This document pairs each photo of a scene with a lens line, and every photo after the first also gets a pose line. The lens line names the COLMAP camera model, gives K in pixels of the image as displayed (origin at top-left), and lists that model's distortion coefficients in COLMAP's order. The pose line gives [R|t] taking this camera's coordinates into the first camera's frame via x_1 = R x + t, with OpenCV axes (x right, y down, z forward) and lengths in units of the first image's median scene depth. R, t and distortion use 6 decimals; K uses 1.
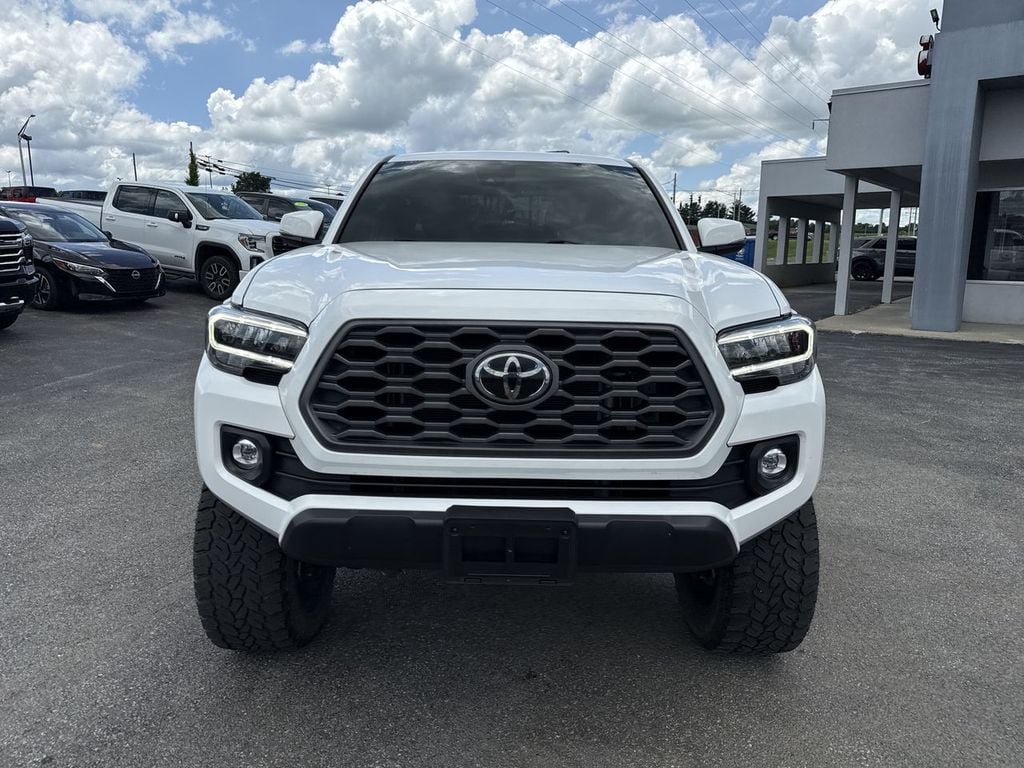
lens RADIAL K [[722.9, 0, 504.9], [0, 722.9, 383.3], [0, 0, 1]] dist [0.054273, -0.069996]
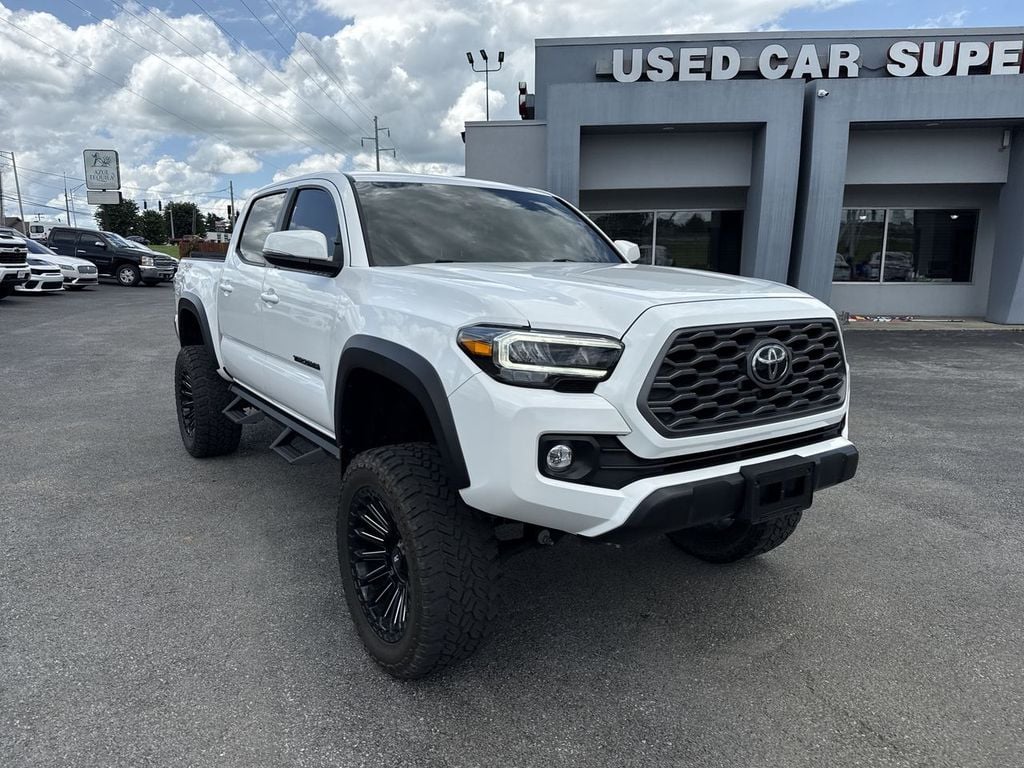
lens RADIAL K [[701.6, 0, 544.0], [0, 701.6, 395.1], [0, 0, 1]] dist [0.089554, -0.062851]
pose [[0.827103, -0.115288, 0.550099, -1.022890], [0.112227, 0.992903, 0.039351, -0.046928], [-0.550732, 0.029188, 0.834172, 0.127682]]
